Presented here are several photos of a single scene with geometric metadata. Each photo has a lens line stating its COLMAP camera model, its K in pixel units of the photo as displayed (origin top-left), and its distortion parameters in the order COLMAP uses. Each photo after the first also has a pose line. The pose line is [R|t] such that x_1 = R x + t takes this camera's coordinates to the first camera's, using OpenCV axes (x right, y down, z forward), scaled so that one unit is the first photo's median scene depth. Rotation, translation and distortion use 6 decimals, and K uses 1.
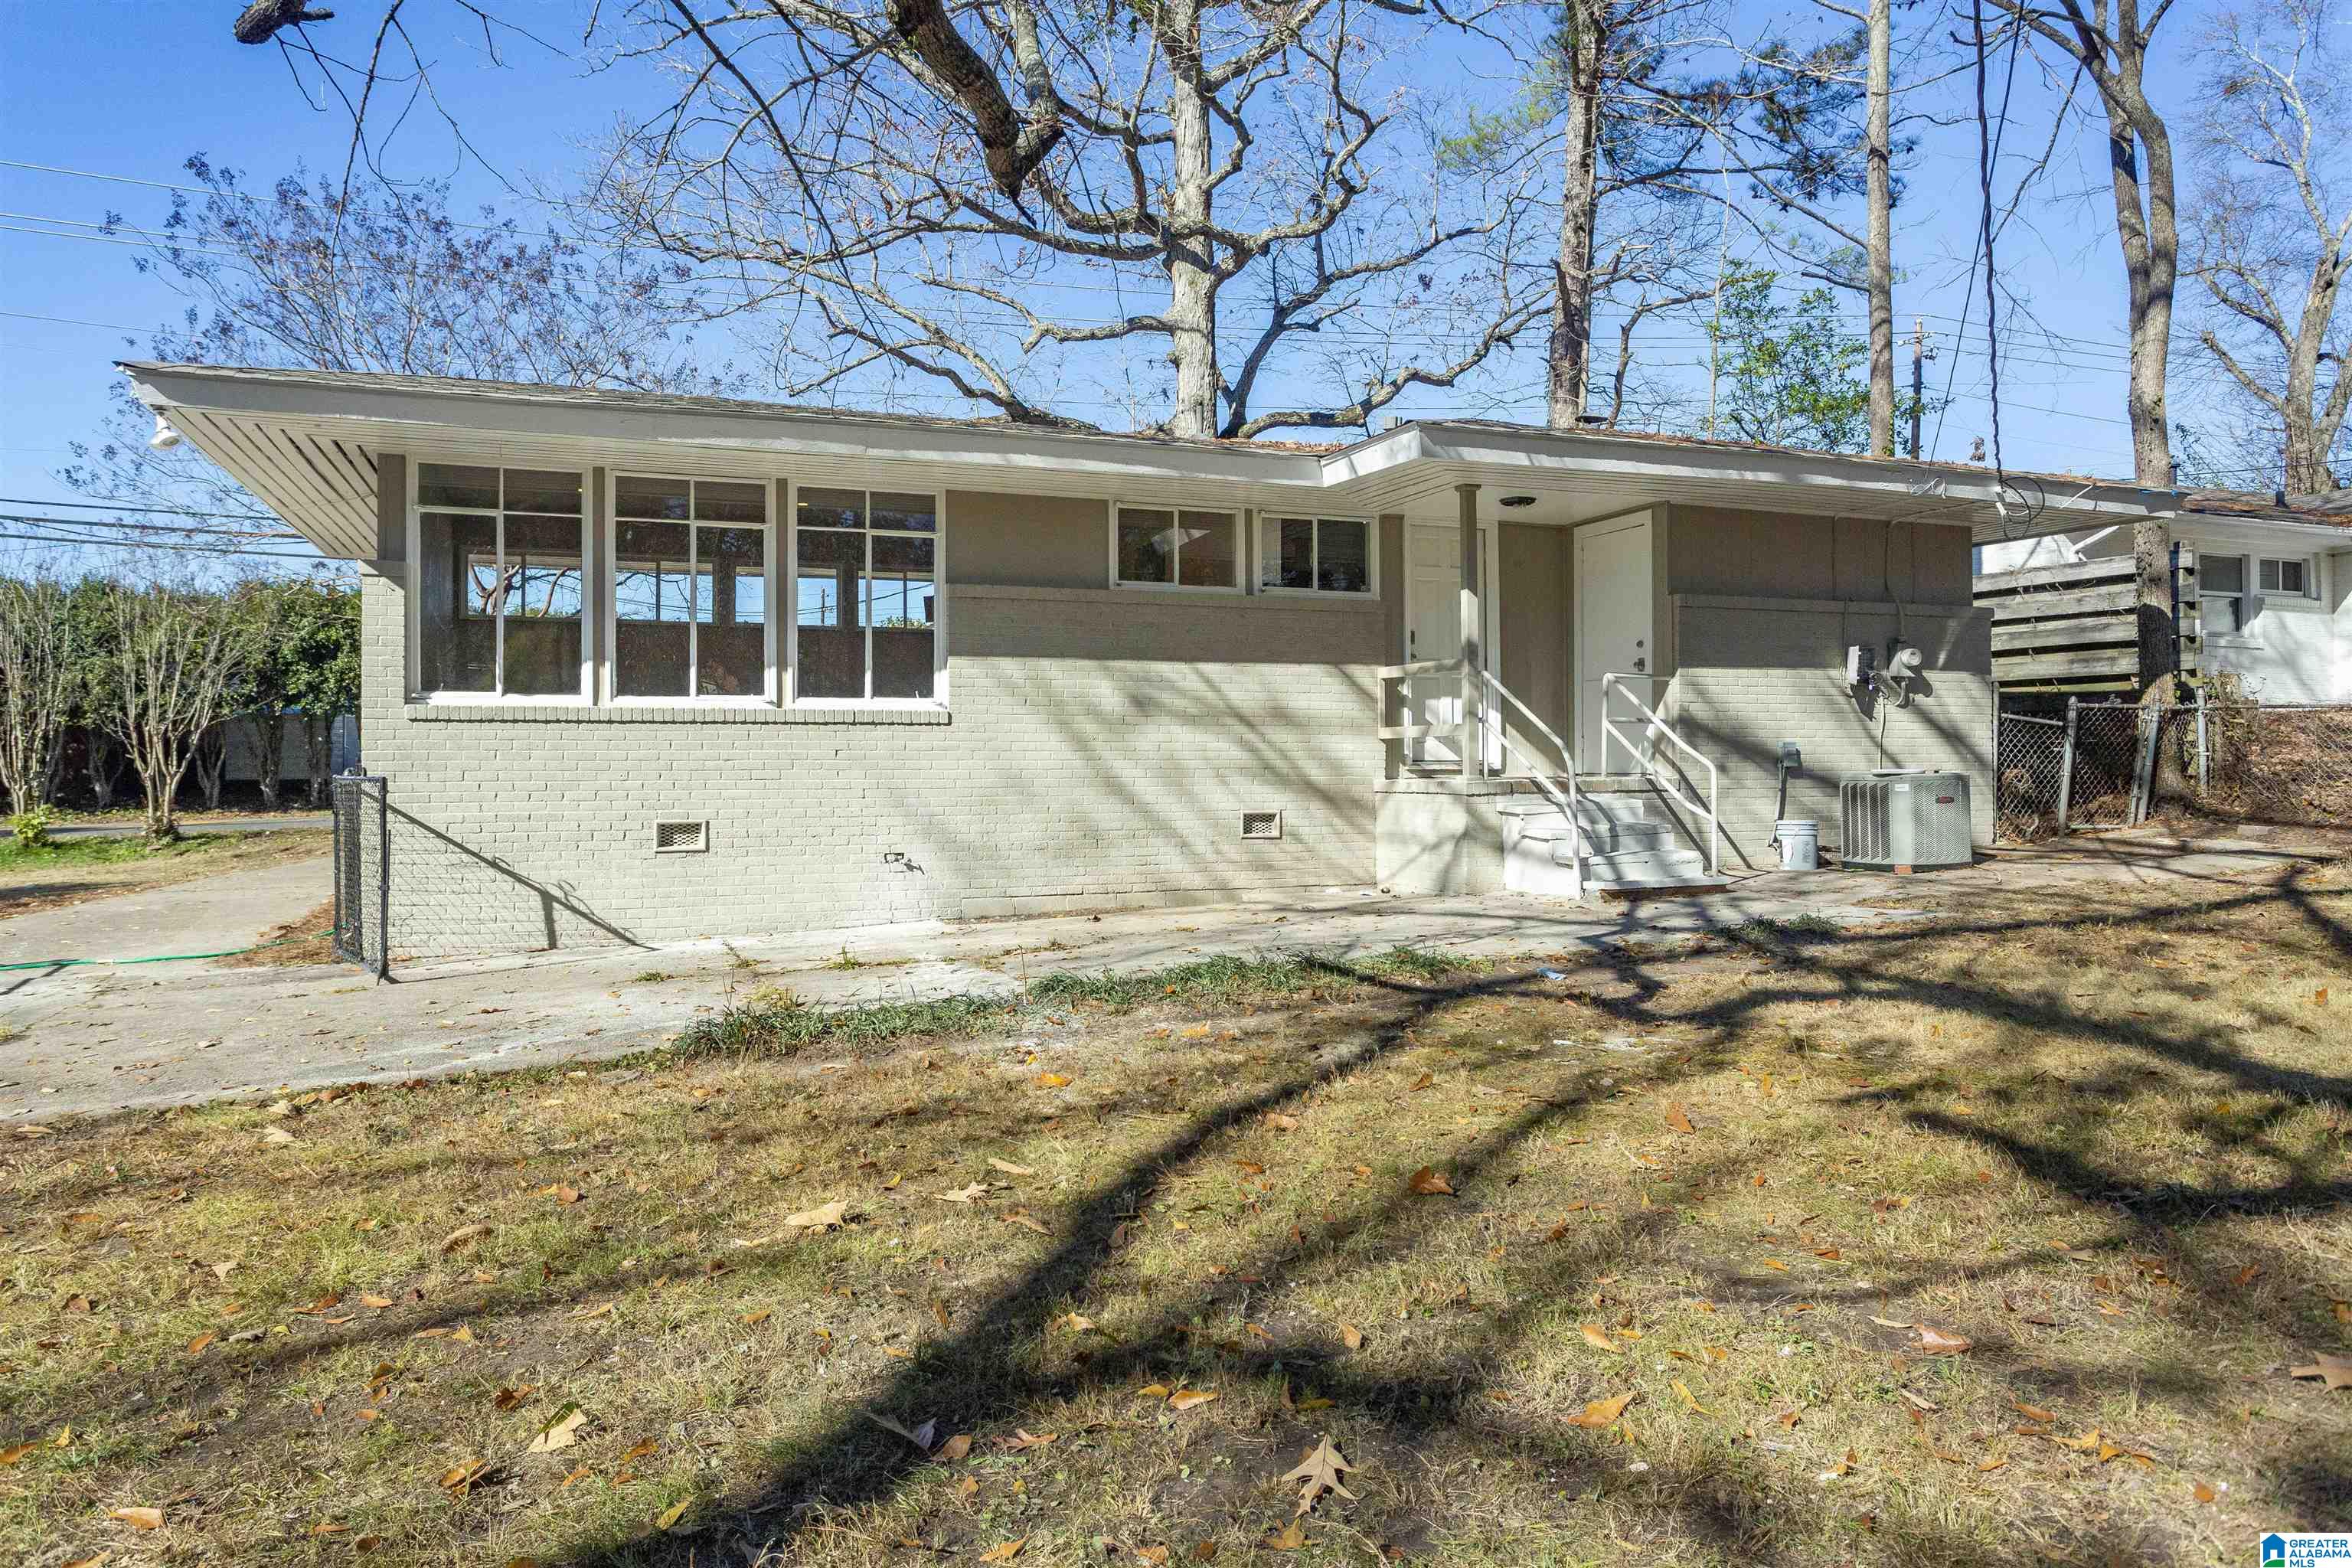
lens RADIAL K [[1504.0, 0, 1171.6], [0, 1504.0, 772.9], [0, 0, 1]] dist [-0.002334, 0.002837]
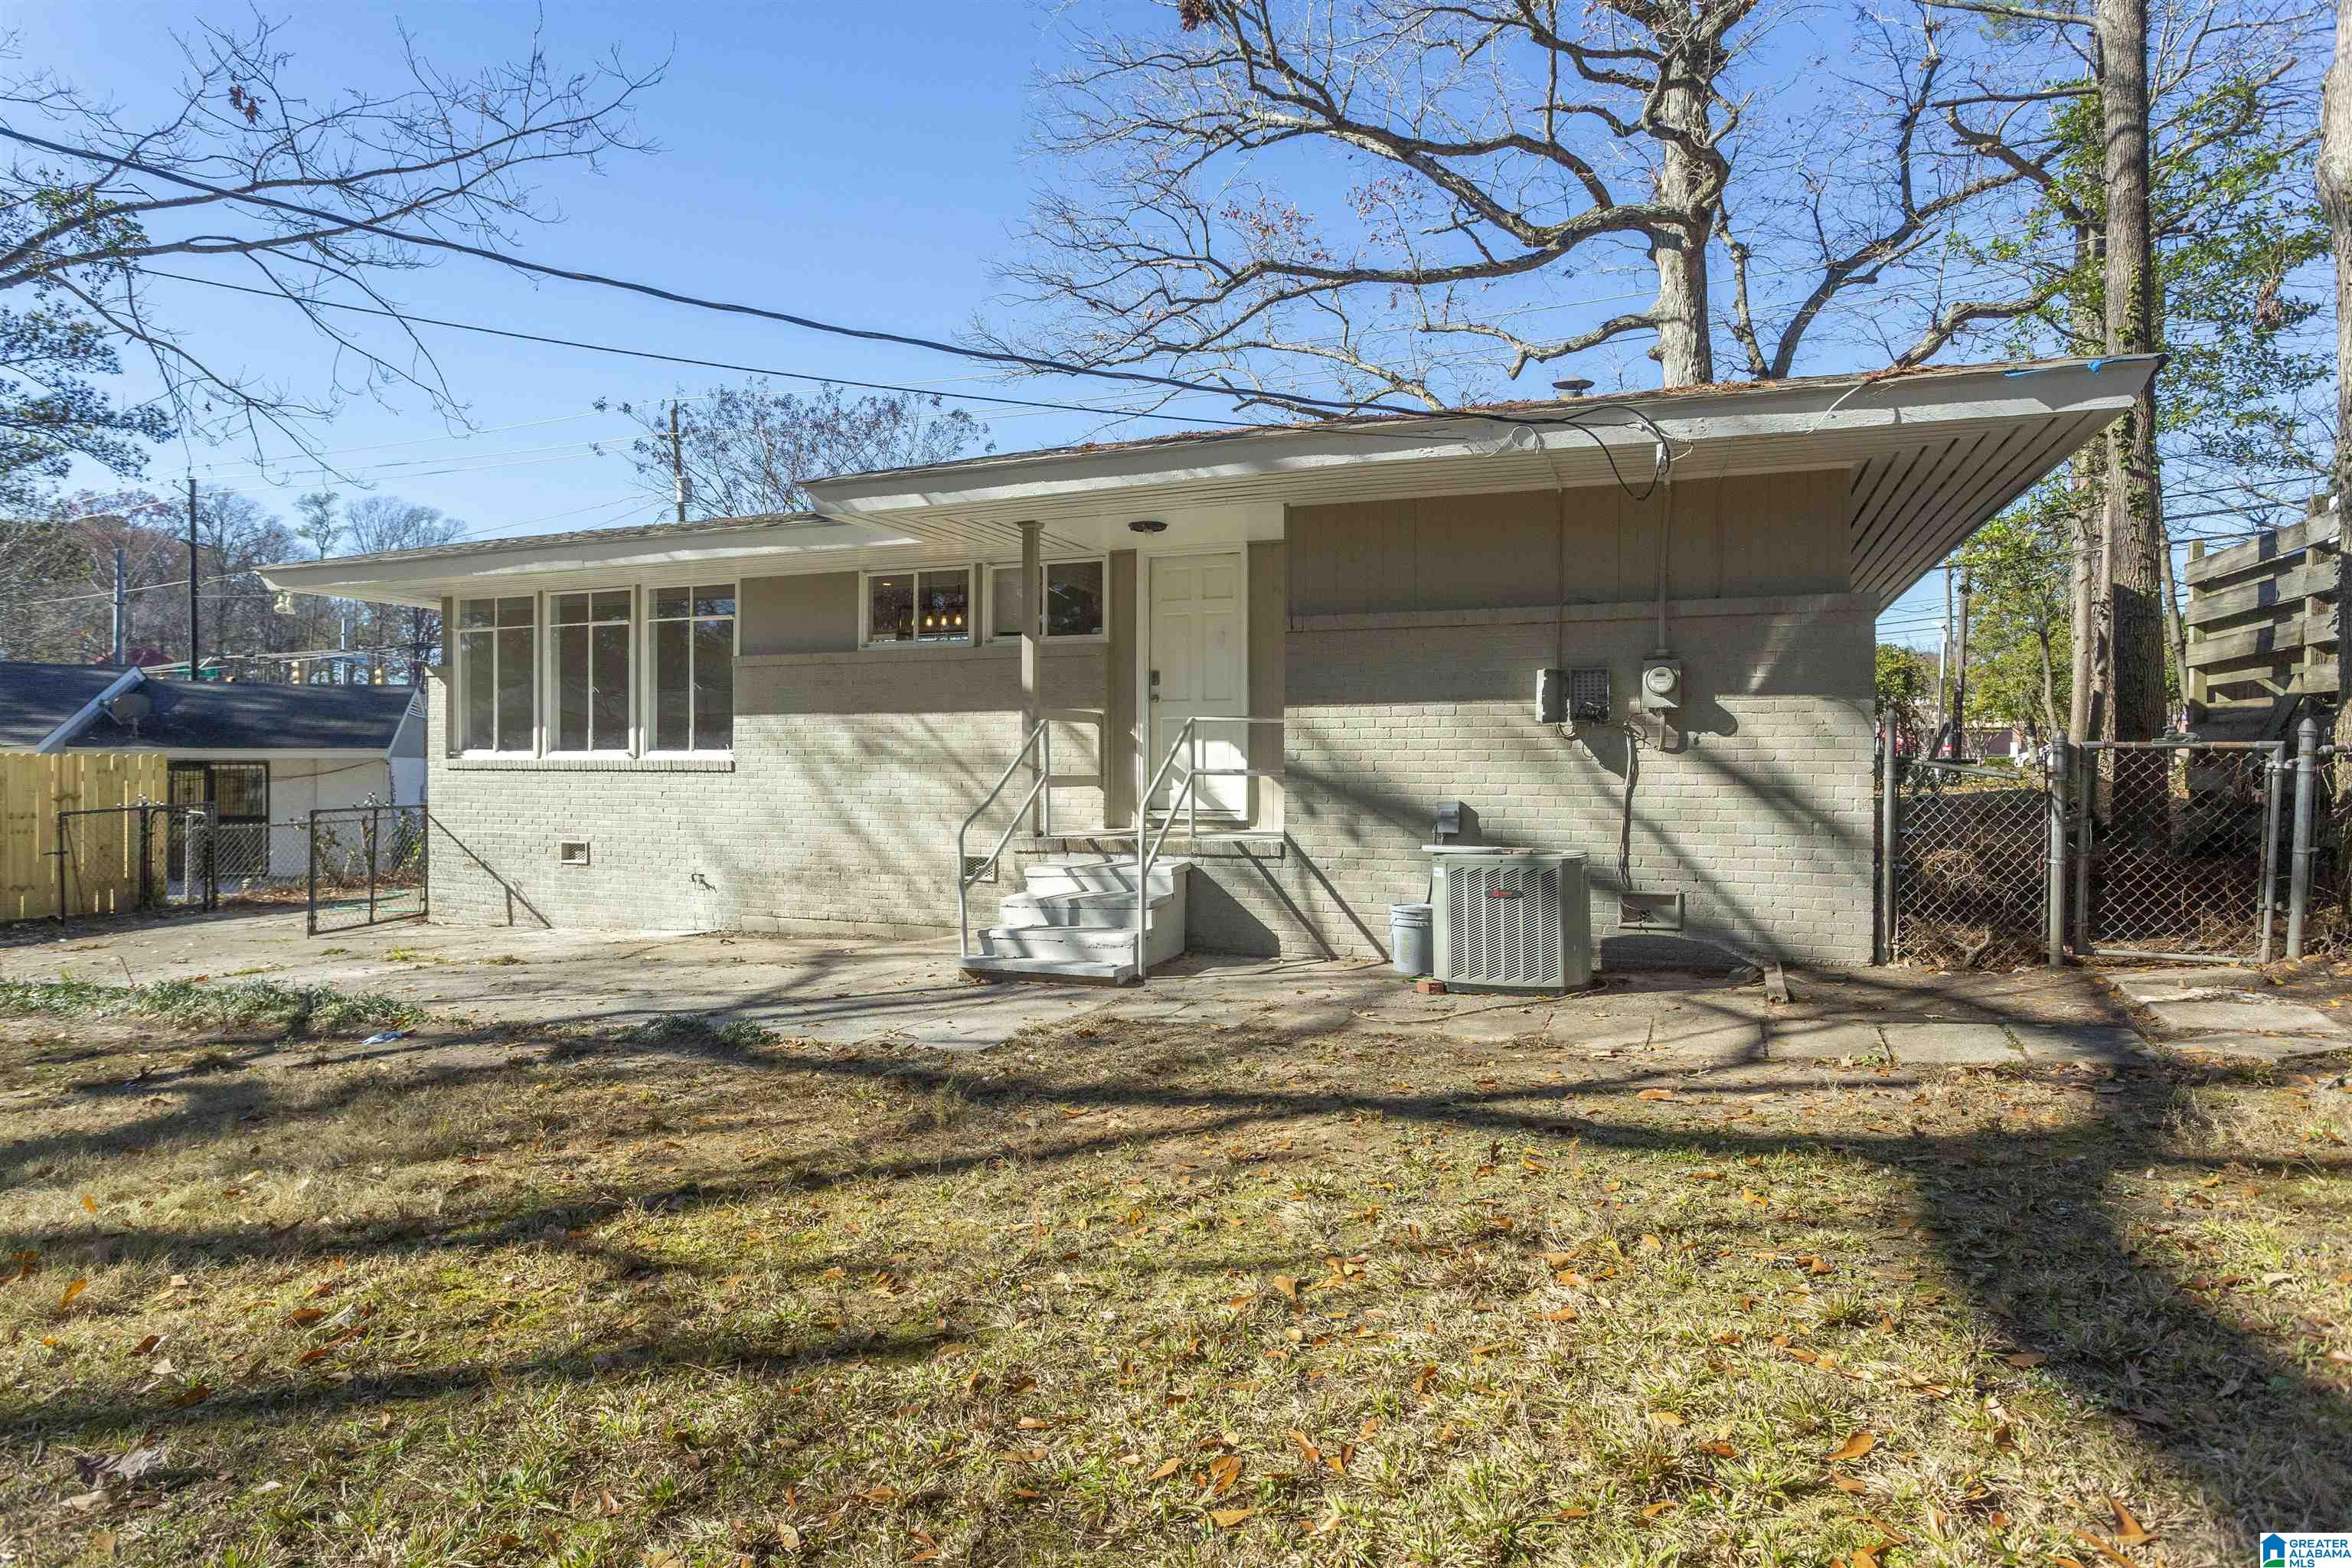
lens RADIAL K [[1326.8, 0, 1169.4], [0, 1326.8, 782.5], [0, 0, 1]] dist [-0.008420, 0.003816]
pose [[0.723795, 0.016104, -0.689827, 0.770187], [-0.009786, 0.999867, 0.013073, -0.037003], [0.689945, -0.002712, 0.723857, 0.422909]]
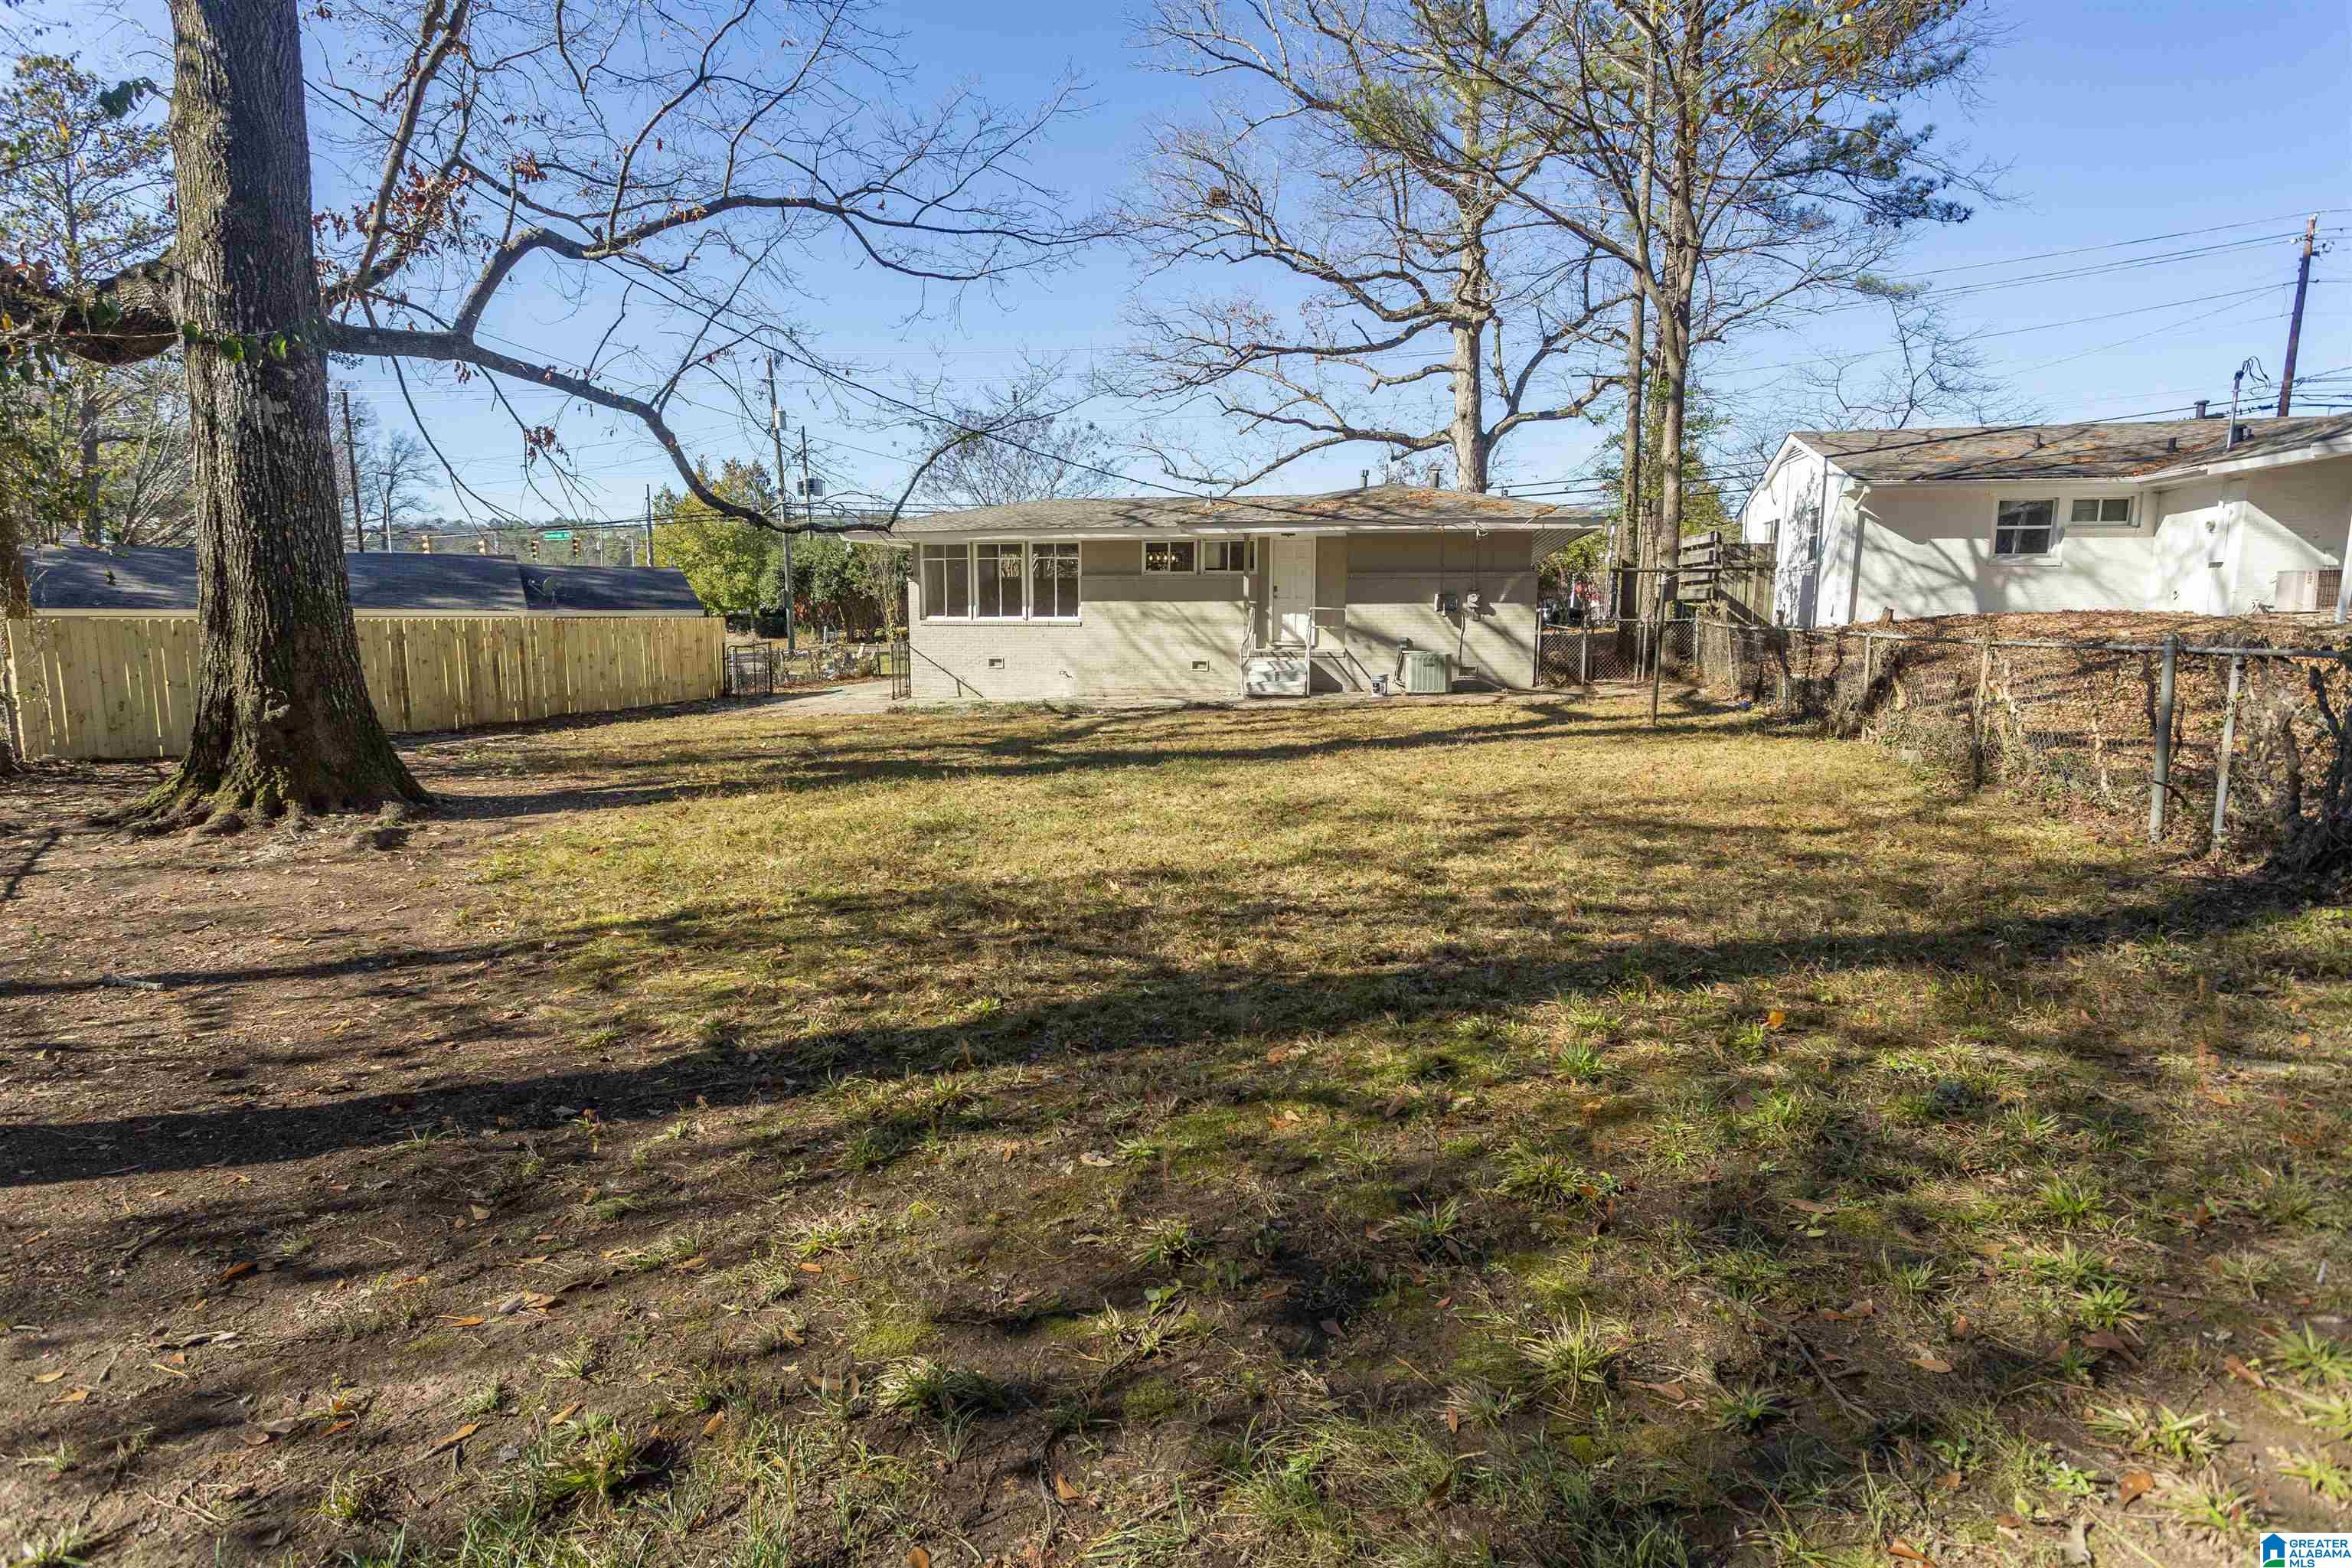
lens RADIAL K [[1180.7, 0, 1178.6], [0, 1180.7, 785.5], [0, 0, 1]] dist [0.006888, 0.000587]
pose [[0.825899, 0.090512, -0.556506, 1.144216], [-0.009488, 0.989122, 0.146793, -0.057219], [0.563738, -0.115956, 0.817773, -0.670995]]
